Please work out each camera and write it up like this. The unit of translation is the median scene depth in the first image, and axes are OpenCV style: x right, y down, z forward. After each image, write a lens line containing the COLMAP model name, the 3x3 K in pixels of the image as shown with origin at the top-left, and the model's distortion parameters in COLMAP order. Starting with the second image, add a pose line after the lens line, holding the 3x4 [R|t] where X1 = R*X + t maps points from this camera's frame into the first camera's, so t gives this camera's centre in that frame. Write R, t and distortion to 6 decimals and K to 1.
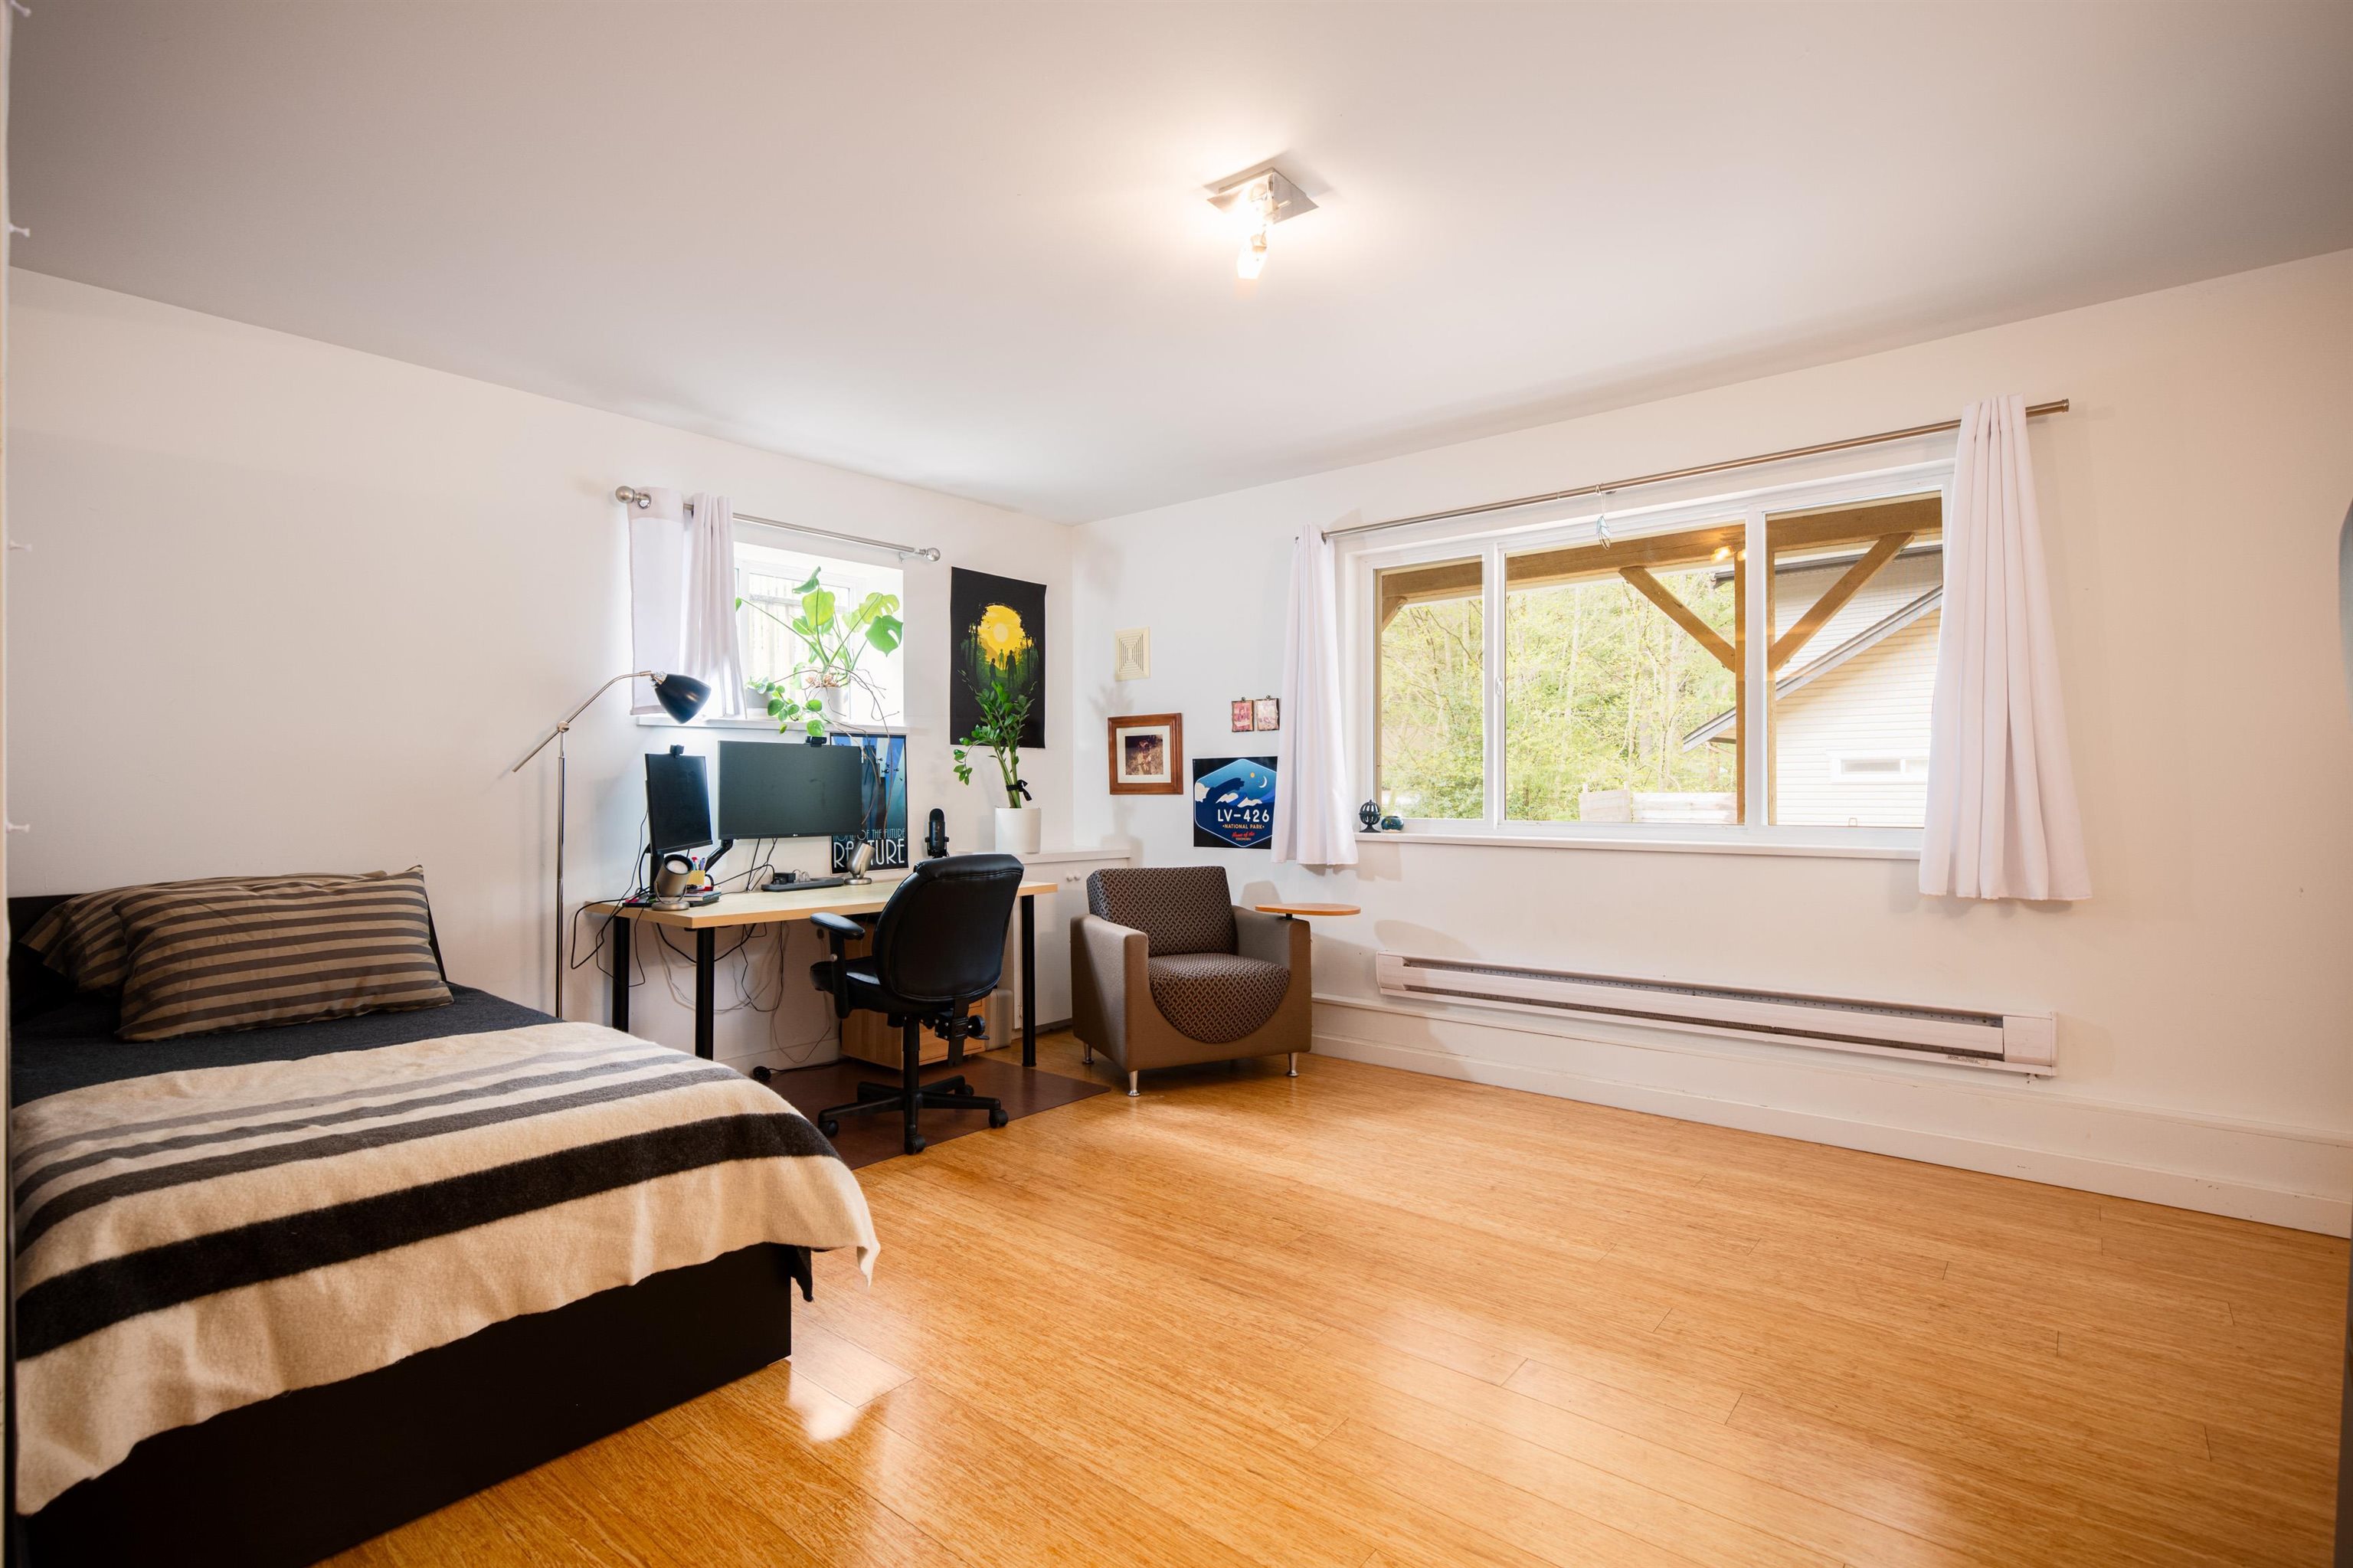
lens RADIAL K [[1083.4, 0, 1178.6], [0, 1083.4, 787.1], [0, 0, 1]] dist [-0.000074, -0.000049]
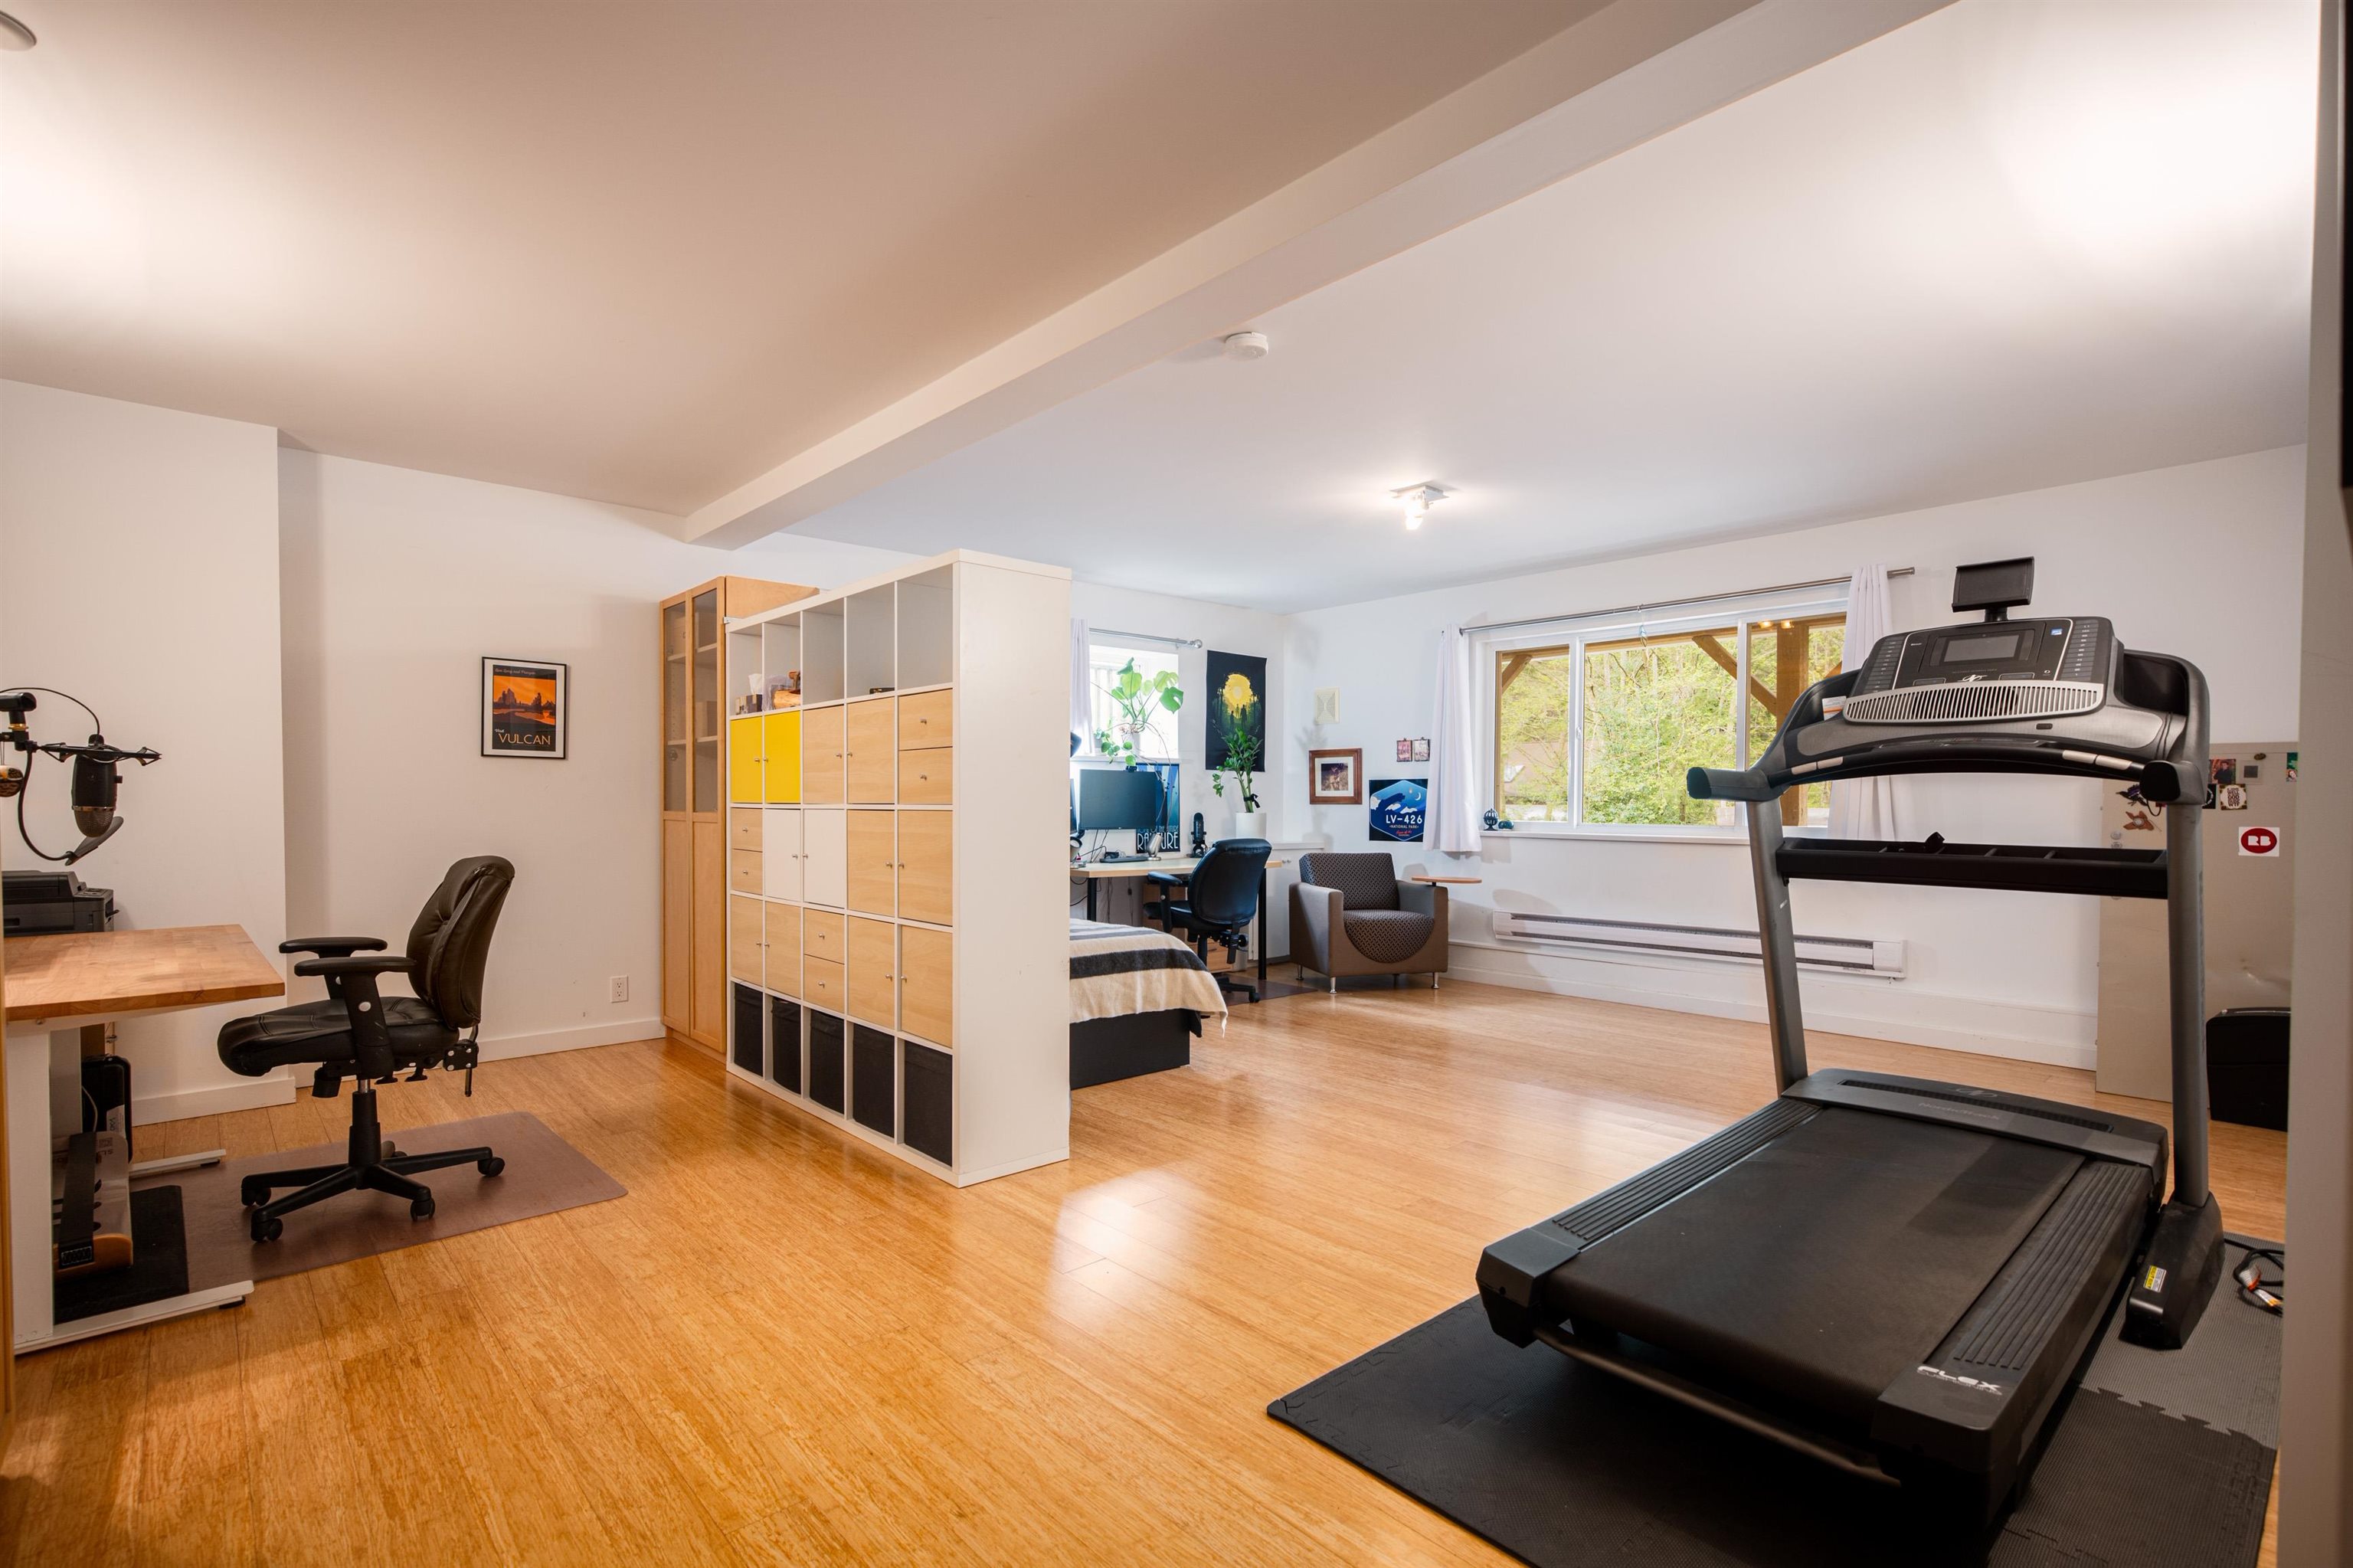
lens RADIAL K [[1083.4, 0, 1226.3], [0, 1083.4, 830.5], [0, 0, 1]] dist [-0.000074, -0.000049]
pose [[0.995165, 0.008687, -0.097836, -0.039697], [-0.005969, 0.999589, 0.028035, 0.002267], [0.098039, -0.027315, 0.994808, -0.530854]]
